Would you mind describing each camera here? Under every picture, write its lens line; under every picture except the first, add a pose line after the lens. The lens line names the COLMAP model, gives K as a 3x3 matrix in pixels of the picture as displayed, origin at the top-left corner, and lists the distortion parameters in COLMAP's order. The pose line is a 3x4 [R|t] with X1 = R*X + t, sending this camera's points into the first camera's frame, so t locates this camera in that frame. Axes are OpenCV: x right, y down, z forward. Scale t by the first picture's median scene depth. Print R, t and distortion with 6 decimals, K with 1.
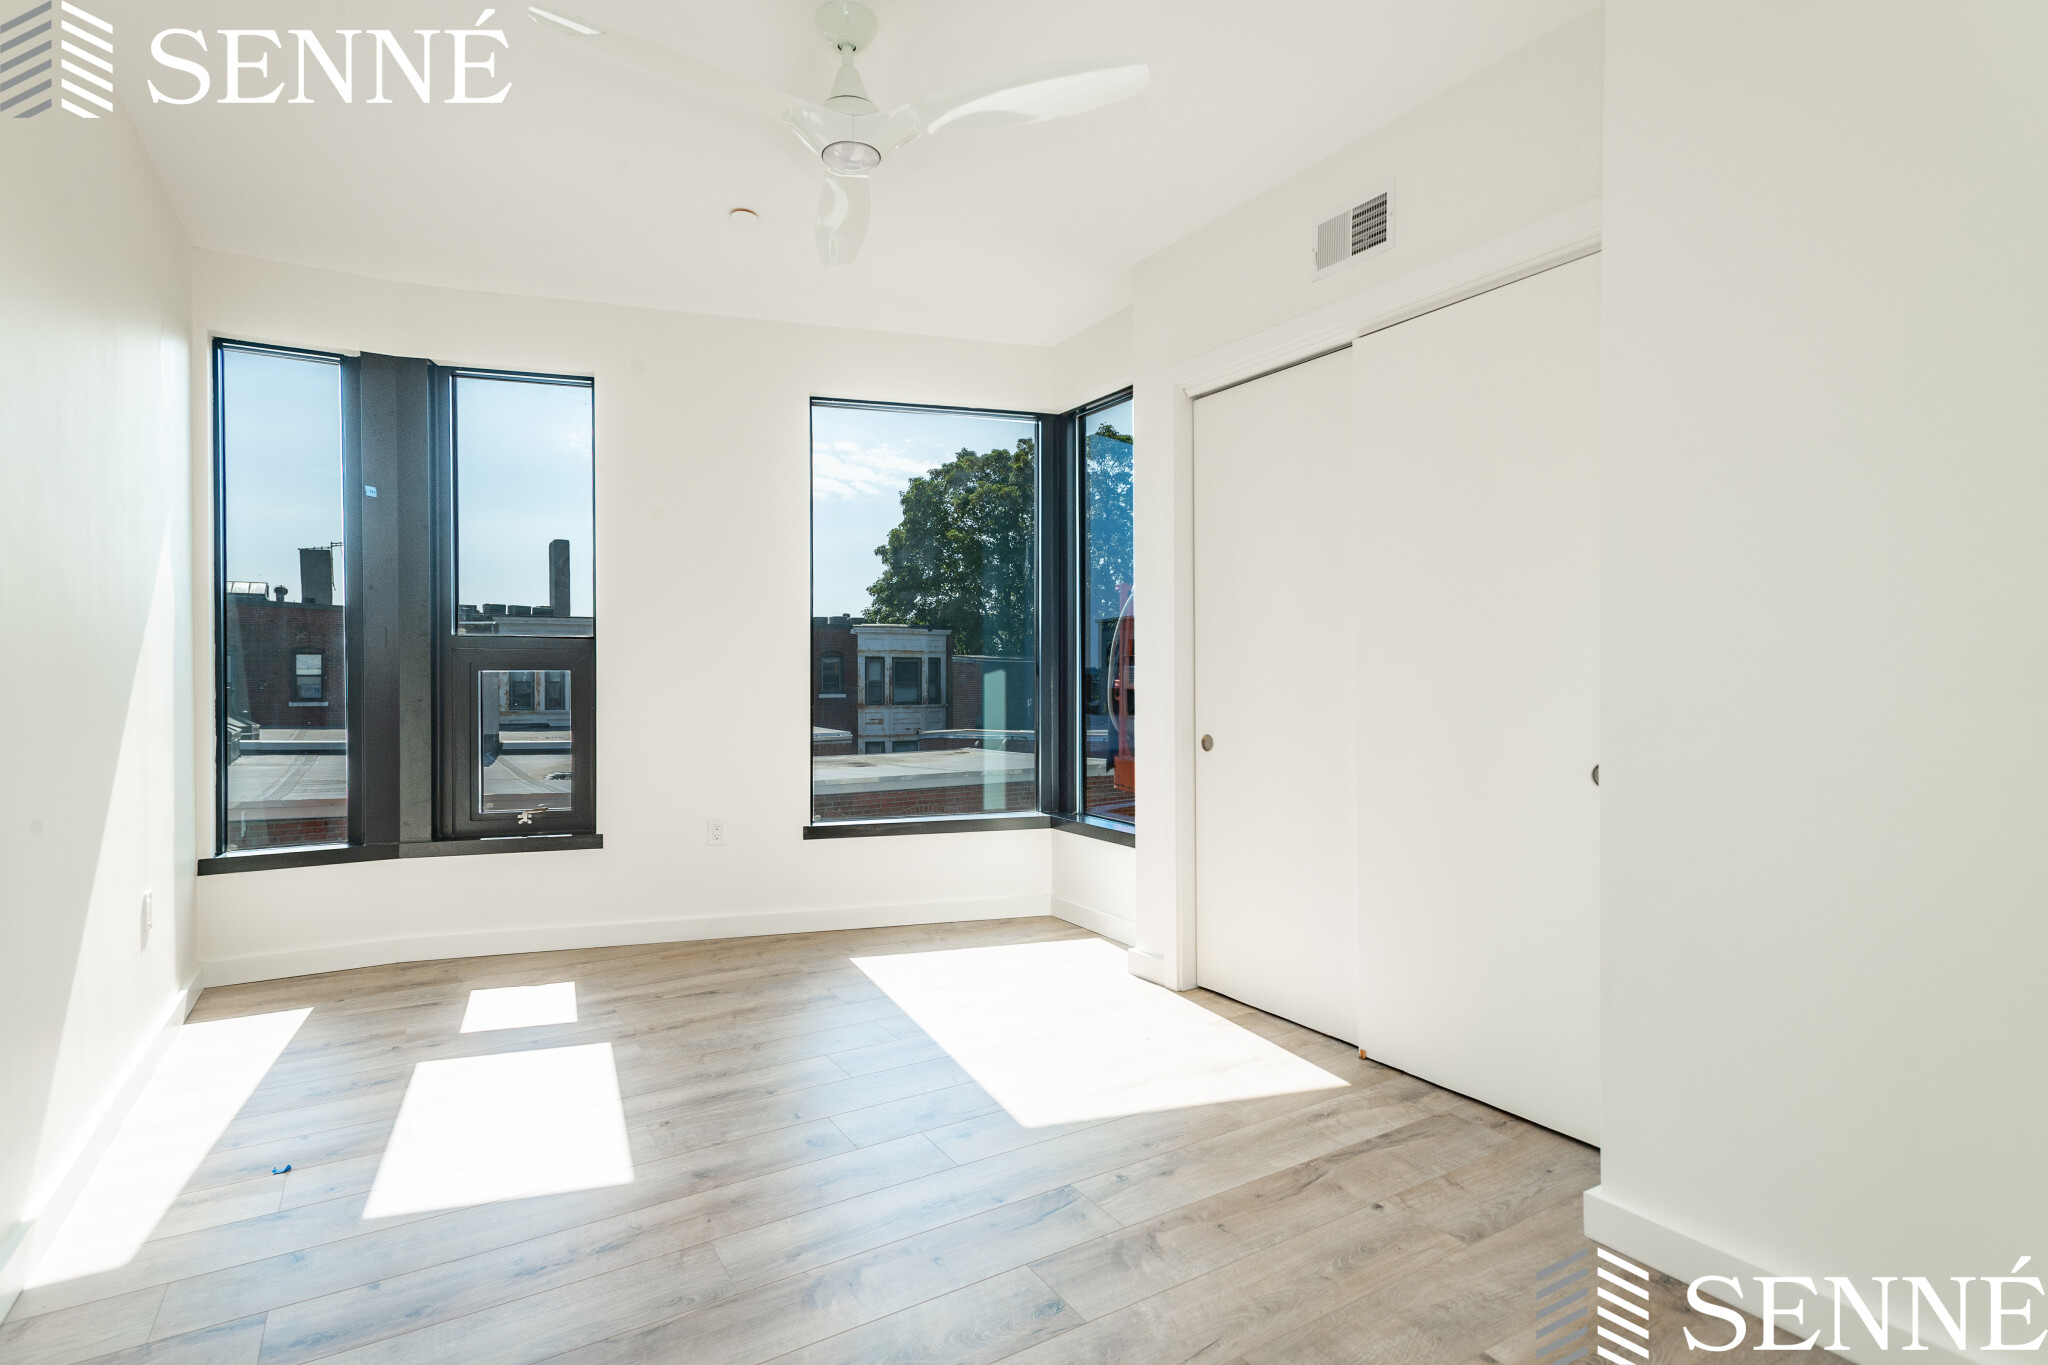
lens RADIAL K [[1046.5, 0, 1006.0], [0, 1046.5, 691.6], [0, 0, 1]] dist [0.019279, -0.001621]
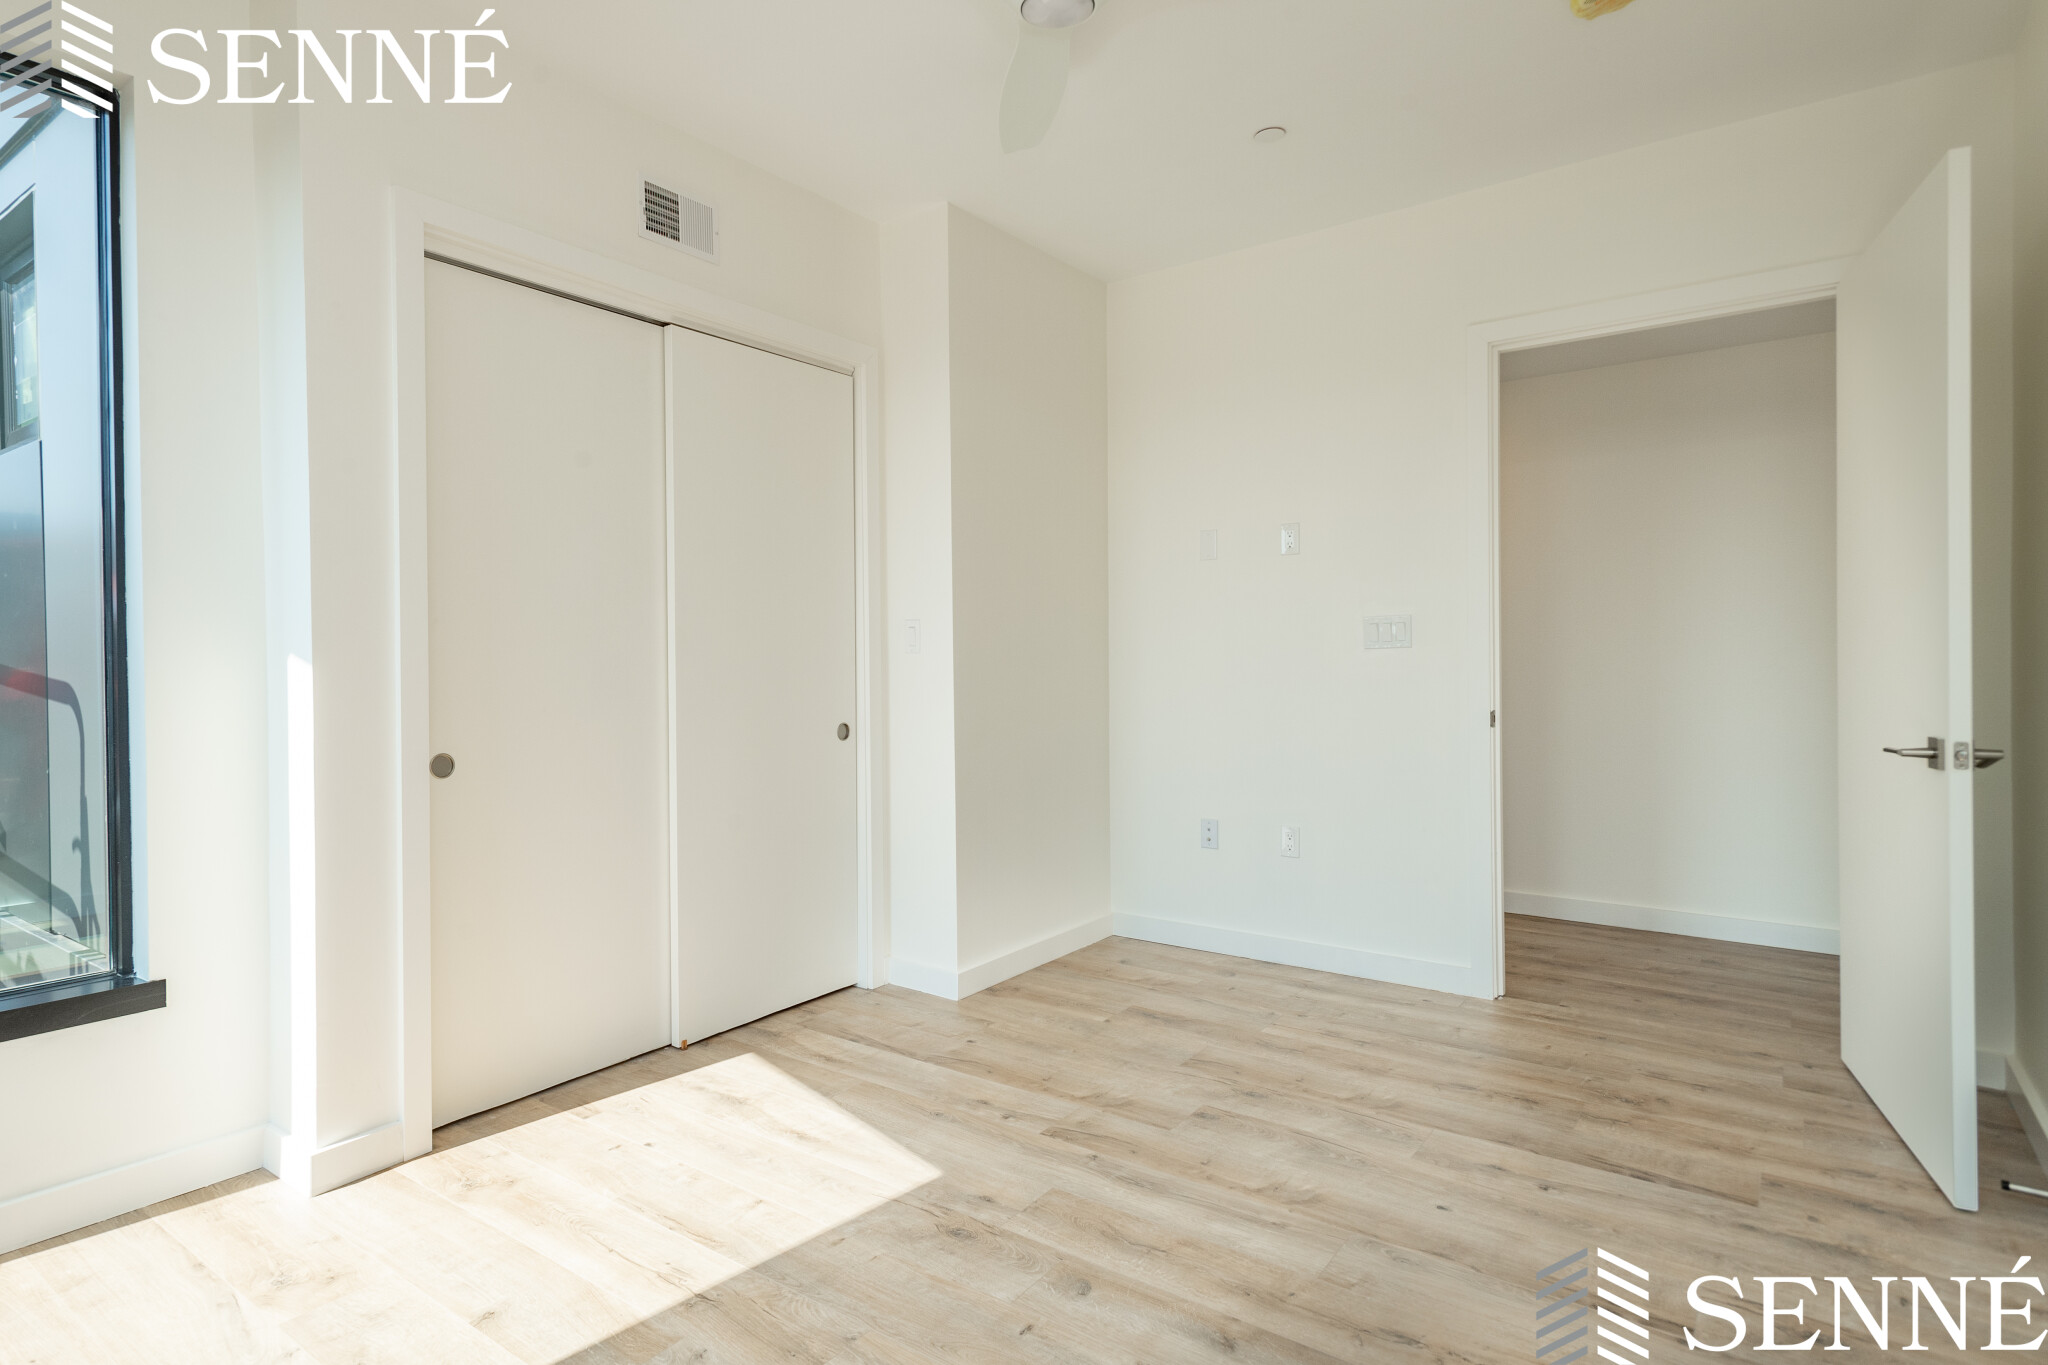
lens RADIAL K [[1046.5, 0, 1006.0], [0, 1046.5, 691.6], [0, 0, 1]] dist [0.019279, -0.001621]
pose [[-0.398212, -0.025170, 0.916948, -0.806925], [0.021189, 0.999104, 0.036627, -0.026824], [-0.917049, 0.034015, -0.397322, 1.279578]]
